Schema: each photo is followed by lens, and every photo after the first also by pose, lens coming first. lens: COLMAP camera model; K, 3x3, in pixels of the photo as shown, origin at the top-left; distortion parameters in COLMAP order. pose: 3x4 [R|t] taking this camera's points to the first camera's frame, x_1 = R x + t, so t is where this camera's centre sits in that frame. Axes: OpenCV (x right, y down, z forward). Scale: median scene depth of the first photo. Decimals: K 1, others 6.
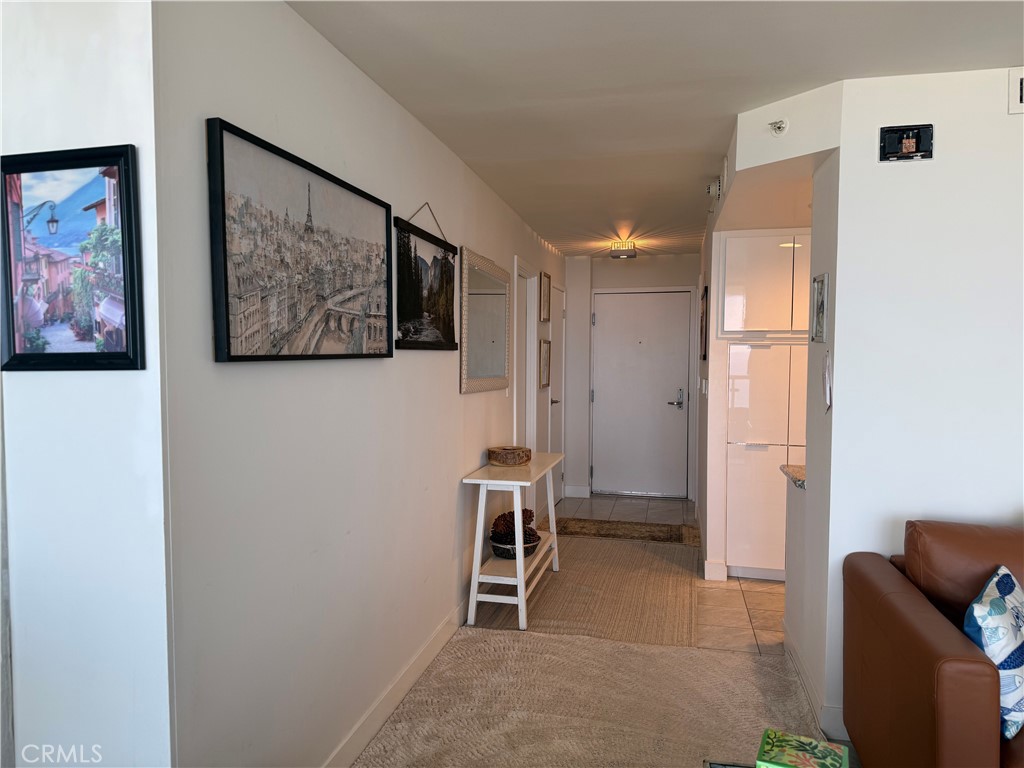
lens RADIAL K [[719.1, 0, 511.3], [0, 719.1, 387.8], [0, 0, 1]] dist [0.003761, 0.000736]
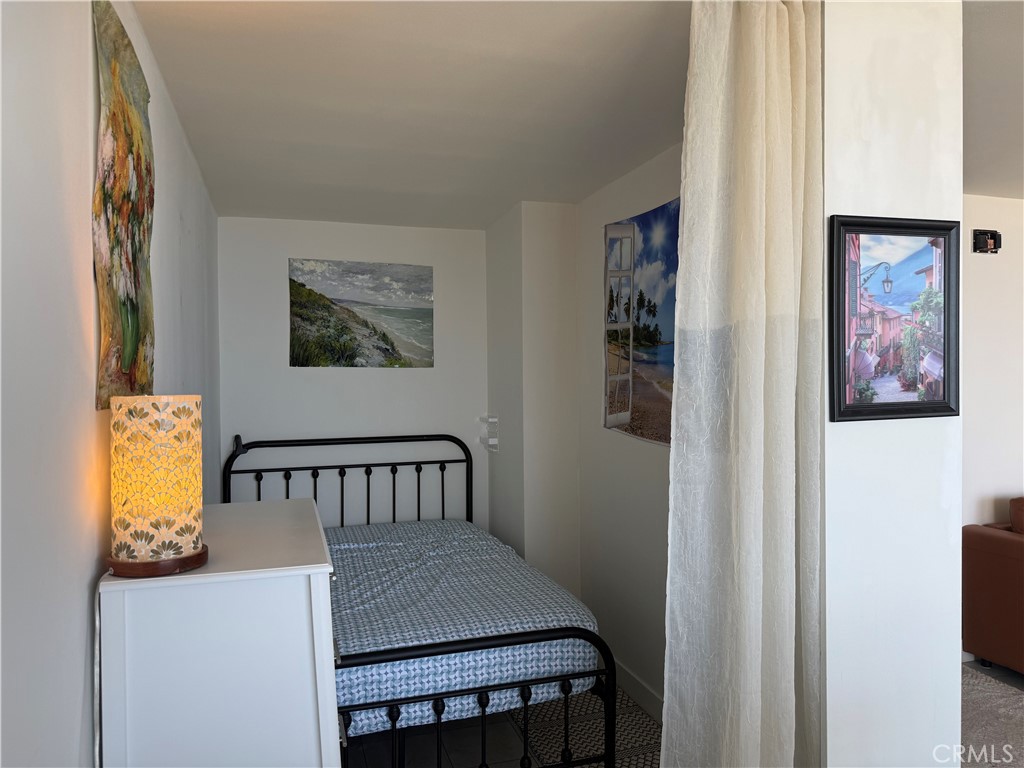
lens RADIAL K [[719.1, 0, 511.8], [0, 719.1, 382.5], [0, 0, 1]] dist [0.003761, 0.000736]
pose [[0.864798, -0.014973, 0.501896, -1.665795], [0.032226, 0.999150, -0.025719, -0.069756], [-0.501084, 0.038416, 0.864546, 0.353934]]
